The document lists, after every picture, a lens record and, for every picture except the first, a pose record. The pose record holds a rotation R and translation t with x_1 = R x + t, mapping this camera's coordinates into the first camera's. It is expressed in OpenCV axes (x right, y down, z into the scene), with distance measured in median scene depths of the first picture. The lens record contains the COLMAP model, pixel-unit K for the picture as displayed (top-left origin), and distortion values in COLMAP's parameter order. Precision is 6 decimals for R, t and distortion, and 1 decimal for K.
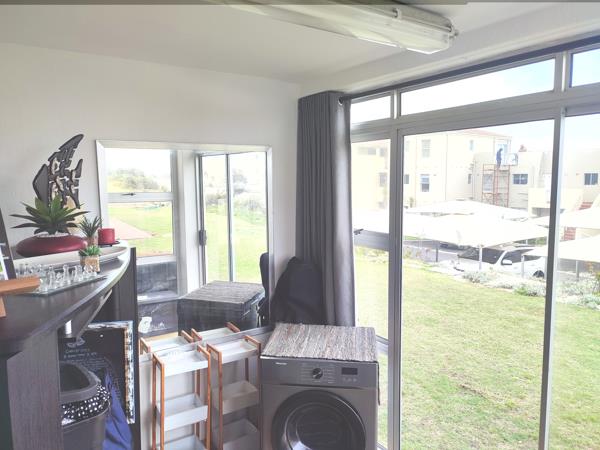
lens RADIAL K [[441.0, 0, 301.5], [0, 441.0, 221.8], [0, 0, 1]] dist [0.028413, -0.002946]
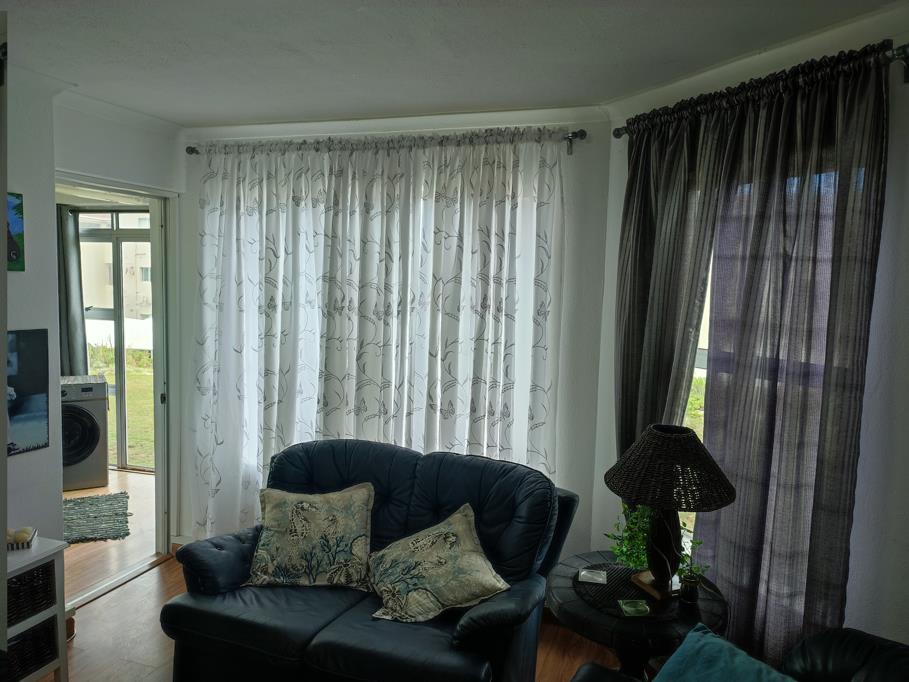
lens RADIAL K [[668.1, 0, 454.2], [0, 668.1, 340.4], [0, 0, 1]] dist [0.028413, -0.002946]
pose [[0.797505, -0.026476, 0.602732, -0.243347], [0.033524, 0.999438, -0.000456, 0.172564], [-0.602381, 0.020570, 0.797944, -1.429038]]
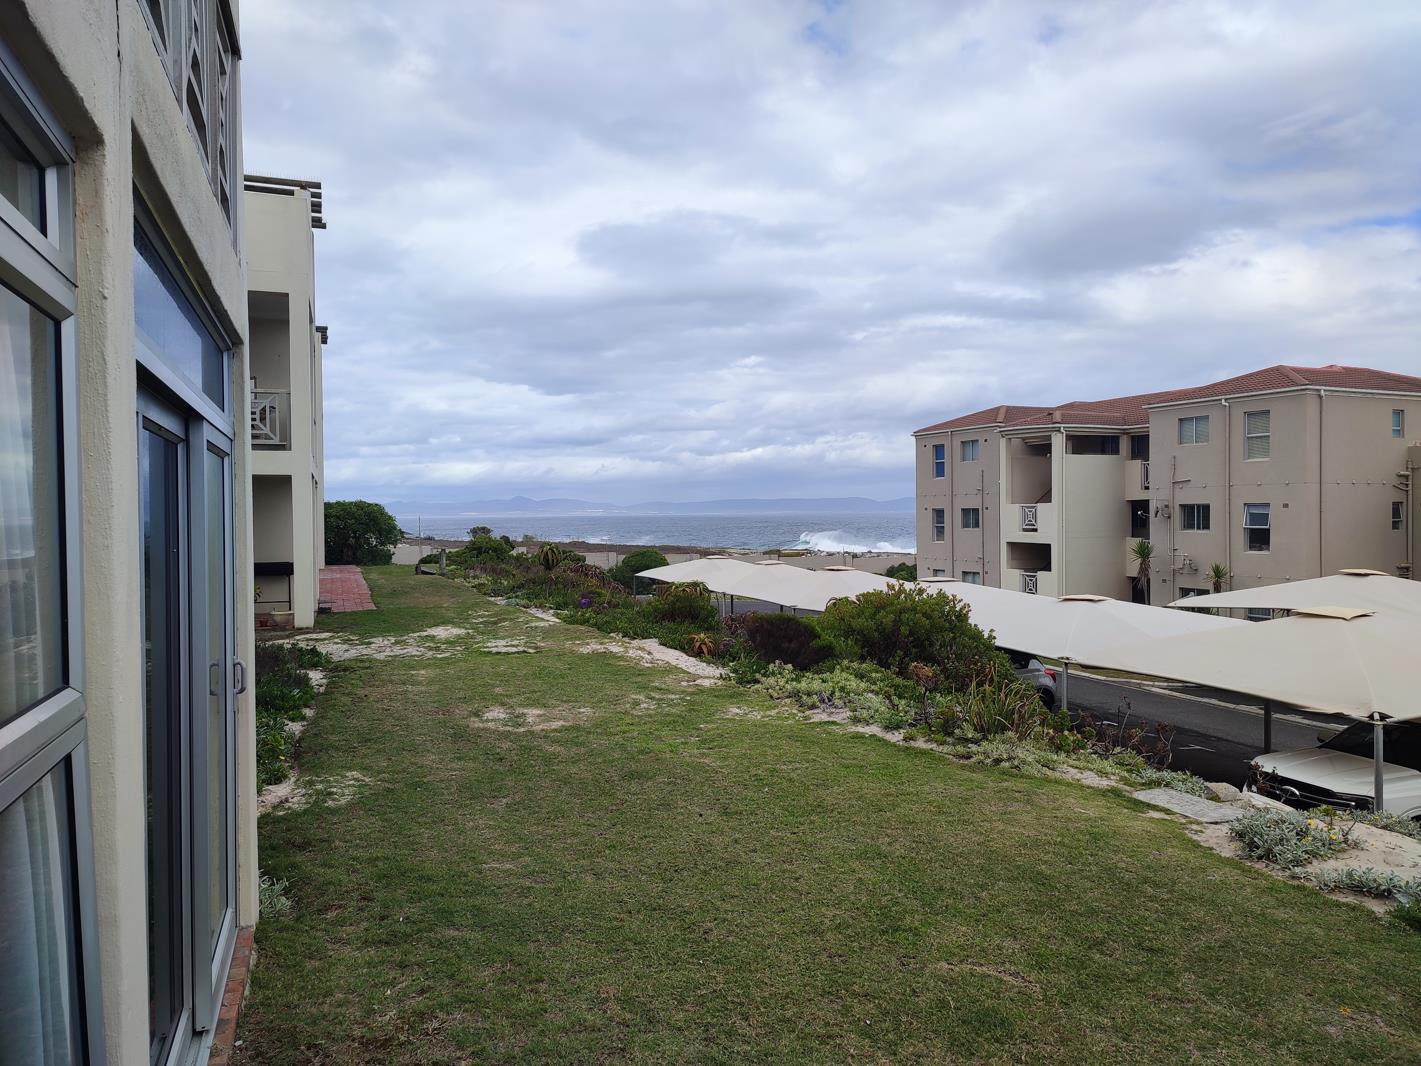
lens RADIAL K [[1044.4, 0, 711.1], [0, 1044.4, 534.0], [0, 0, 1]] dist [0.028413, -0.002946]
pose [[0.973018, 0.001447, -0.230723, 0.153937], [-0.020405, 0.996602, -0.079800, -0.010593], [0.229824, 0.082355, 0.969742, 0.175437]]
